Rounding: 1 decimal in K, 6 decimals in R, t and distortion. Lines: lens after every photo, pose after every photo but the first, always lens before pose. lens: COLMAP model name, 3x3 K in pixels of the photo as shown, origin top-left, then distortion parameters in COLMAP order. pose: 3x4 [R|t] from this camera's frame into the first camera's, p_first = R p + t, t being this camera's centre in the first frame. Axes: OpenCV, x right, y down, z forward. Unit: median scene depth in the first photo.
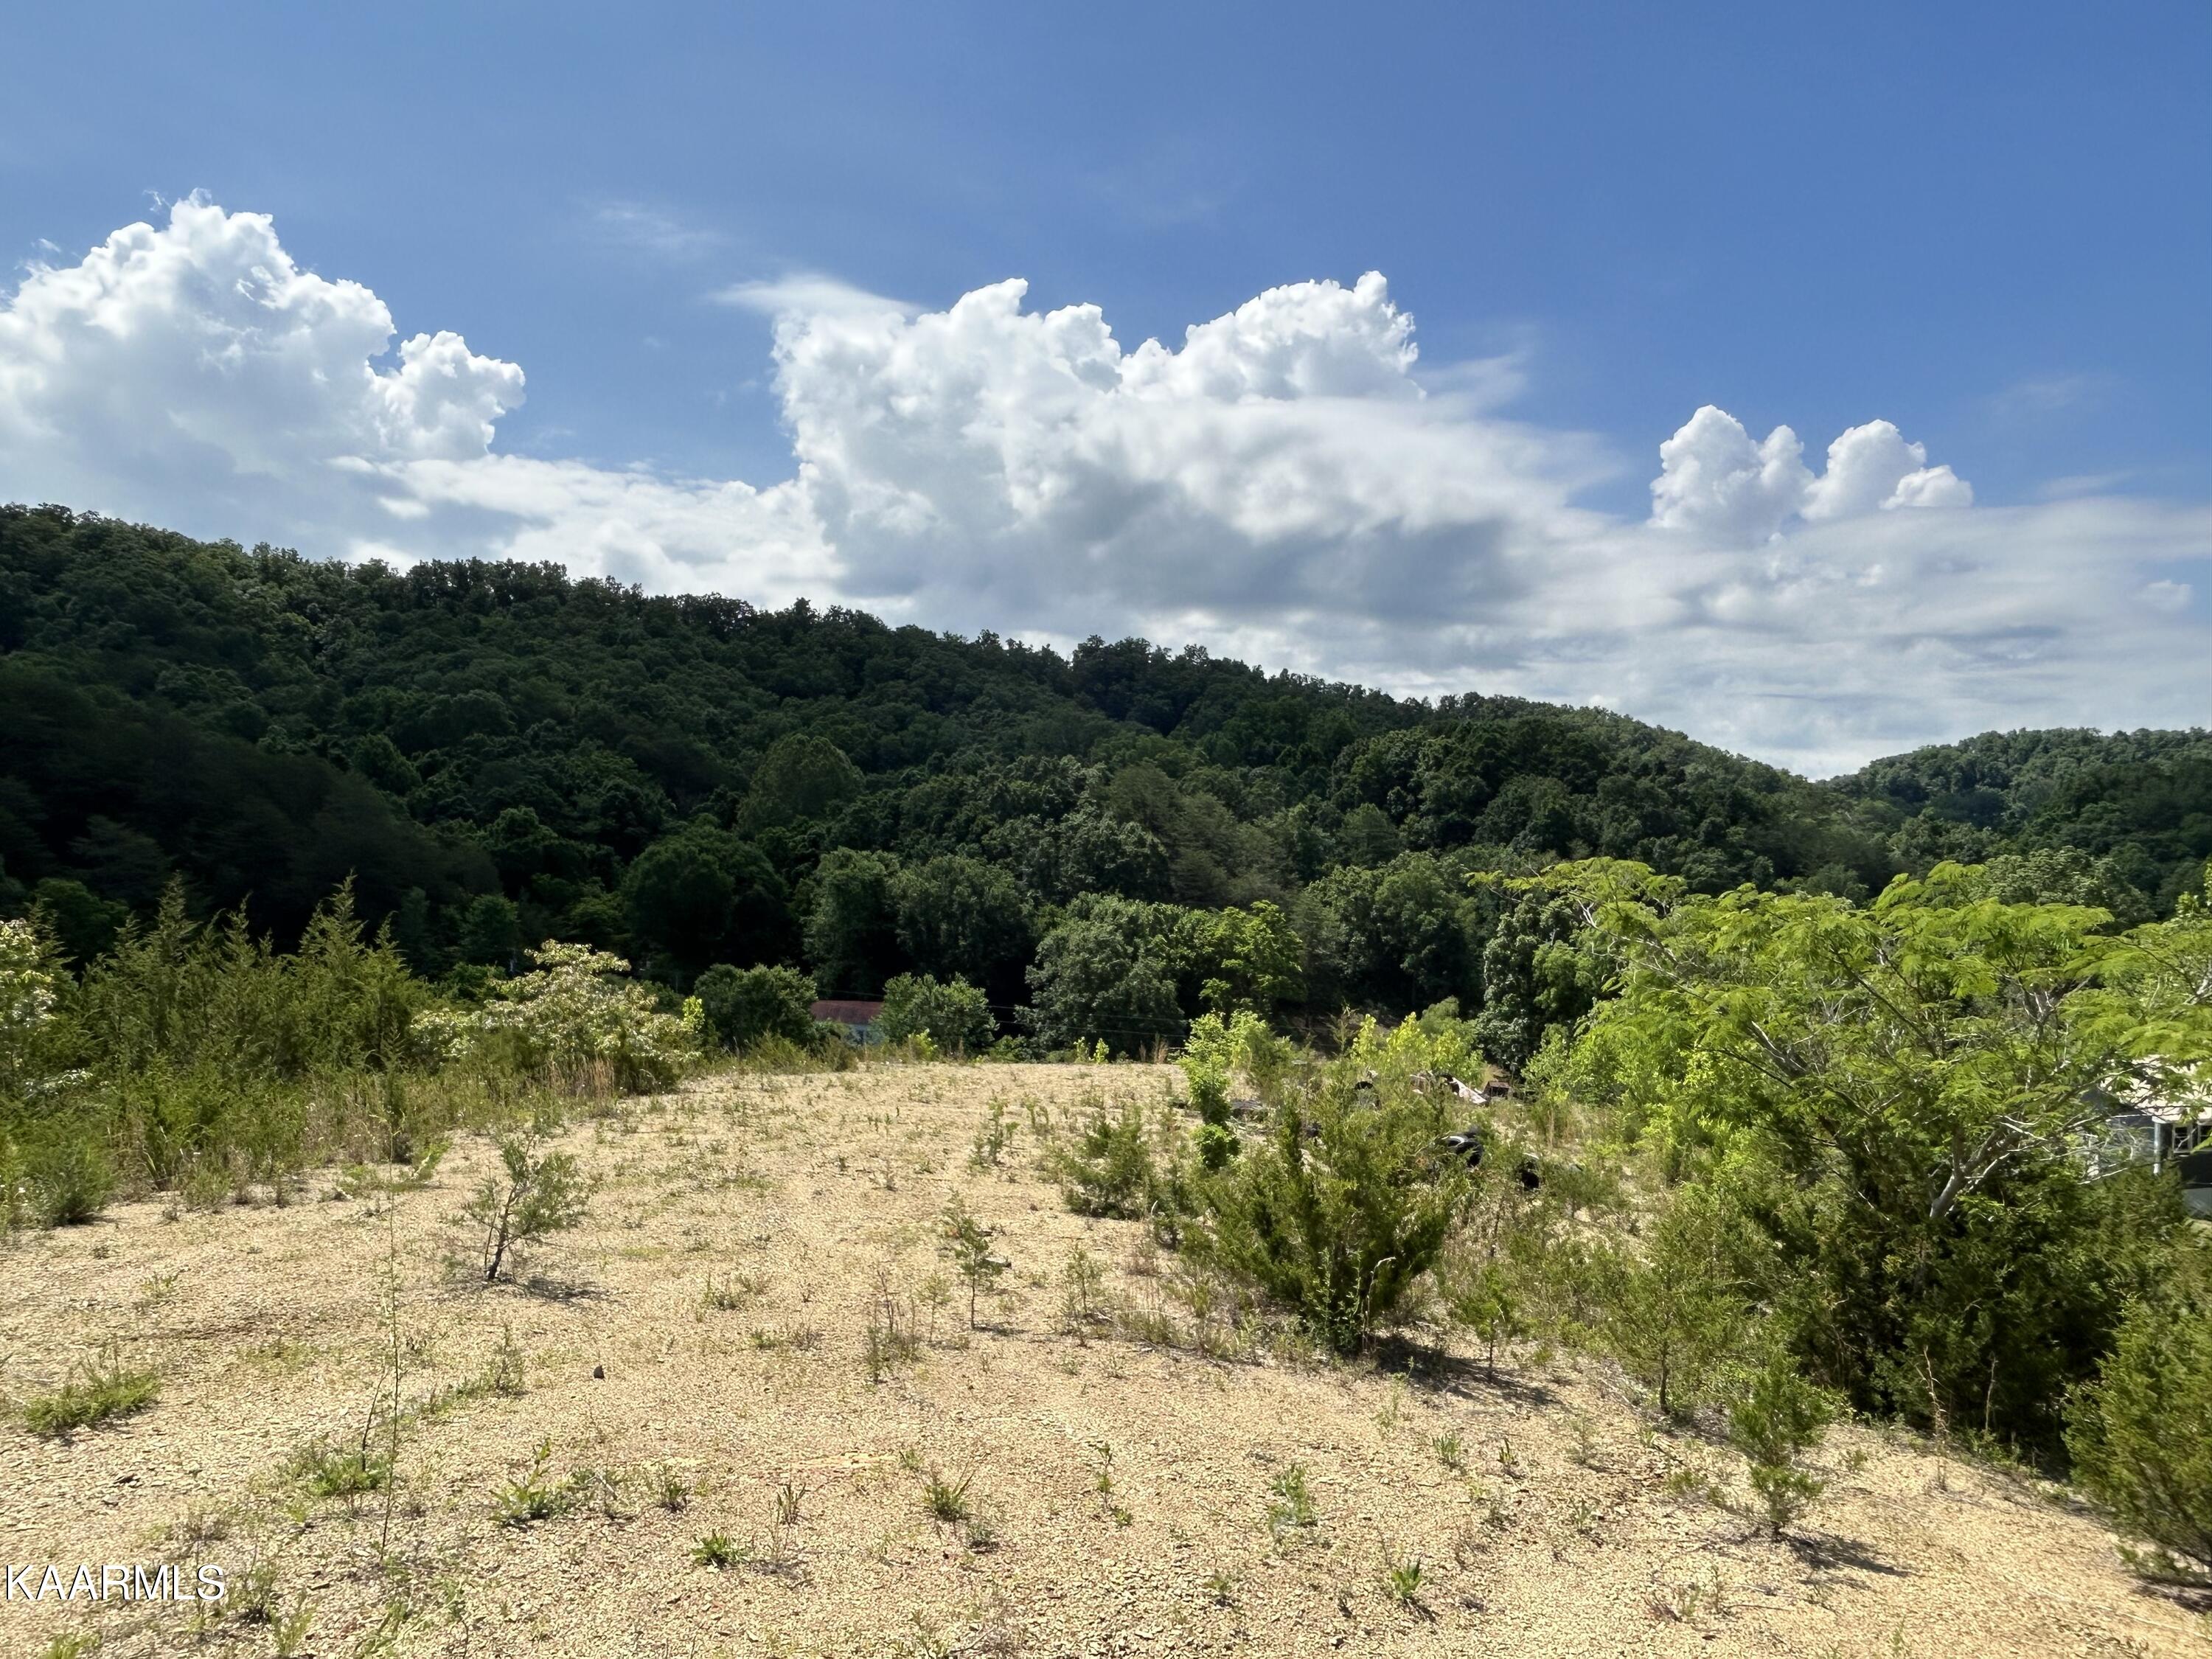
lens RADIAL K [[1529.5, 0, 1087.9], [0, 1529.5, 834.0], [0, 0, 1]] dist [-0.002761, -0.005765]
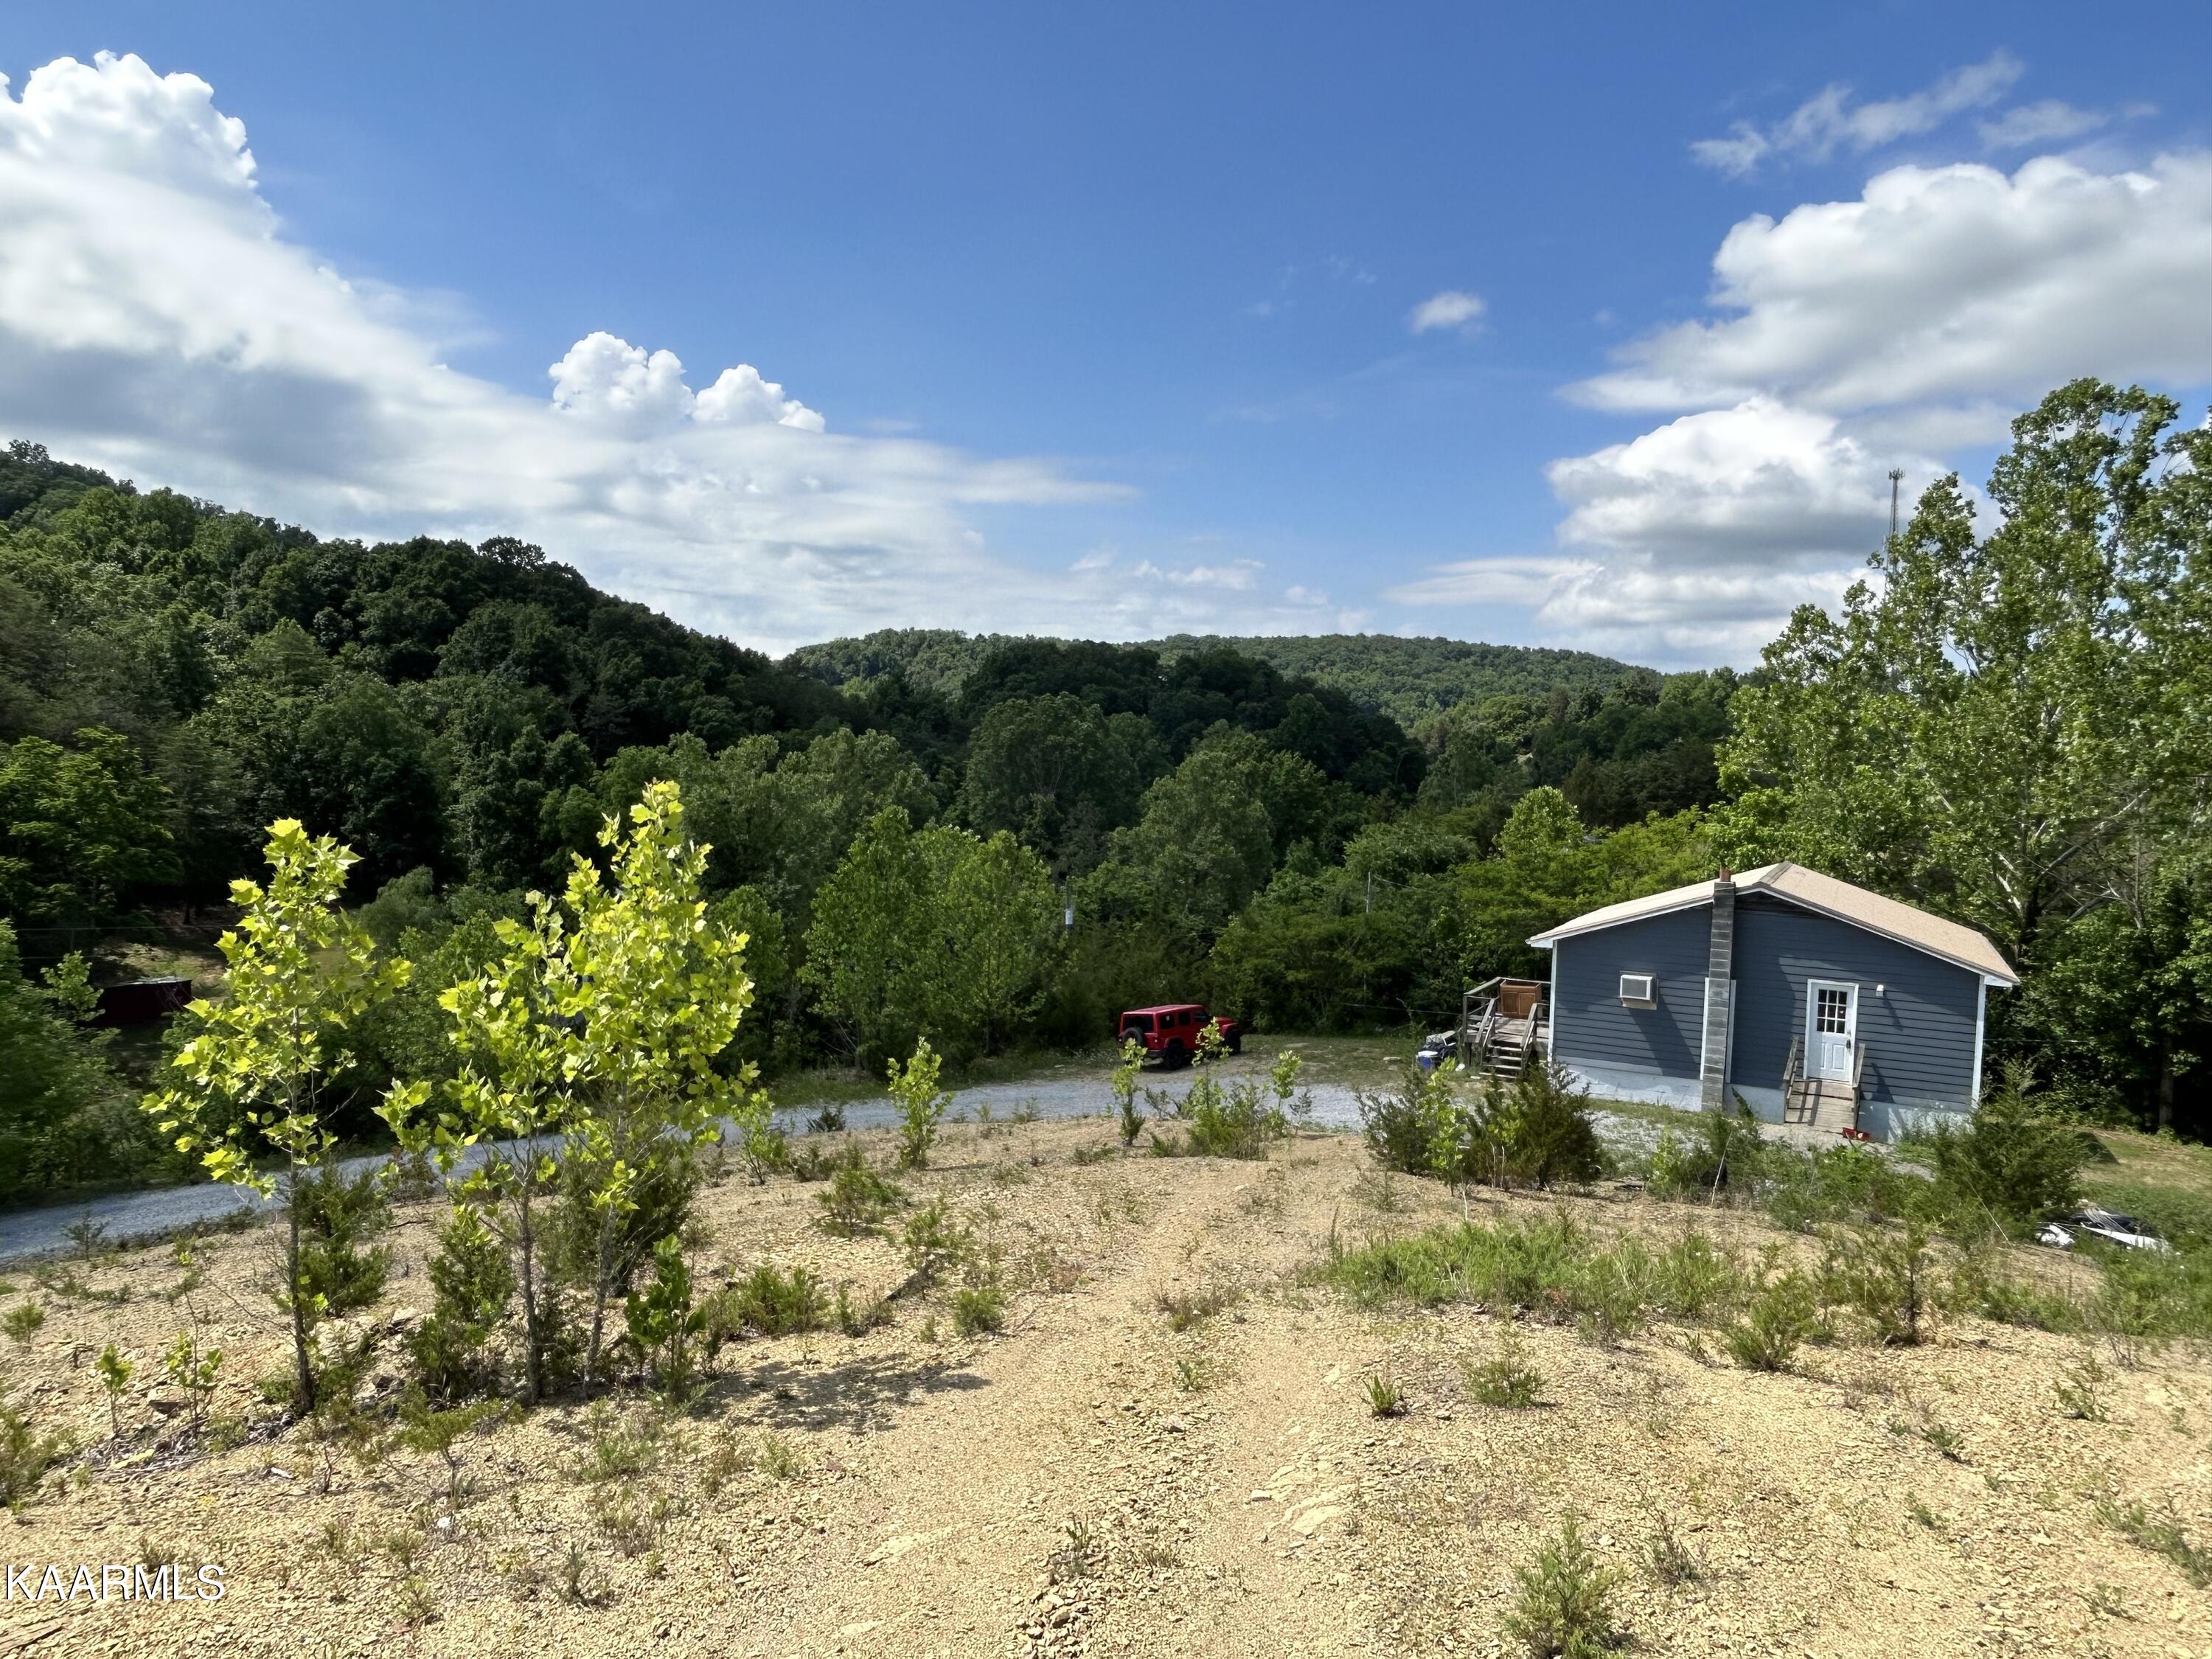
lens RADIAL K [[1402.8, 0, 1097.8], [0, 1402.8, 820.5], [0, 0, 1]] dist [-0.003173, 0.004050]
pose [[0.762211, -0.027641, 0.646739, 0.041851], [-0.017823, 0.997813, 0.063651, 0.028701], [-0.647084, -0.060042, 0.760051, 0.226139]]
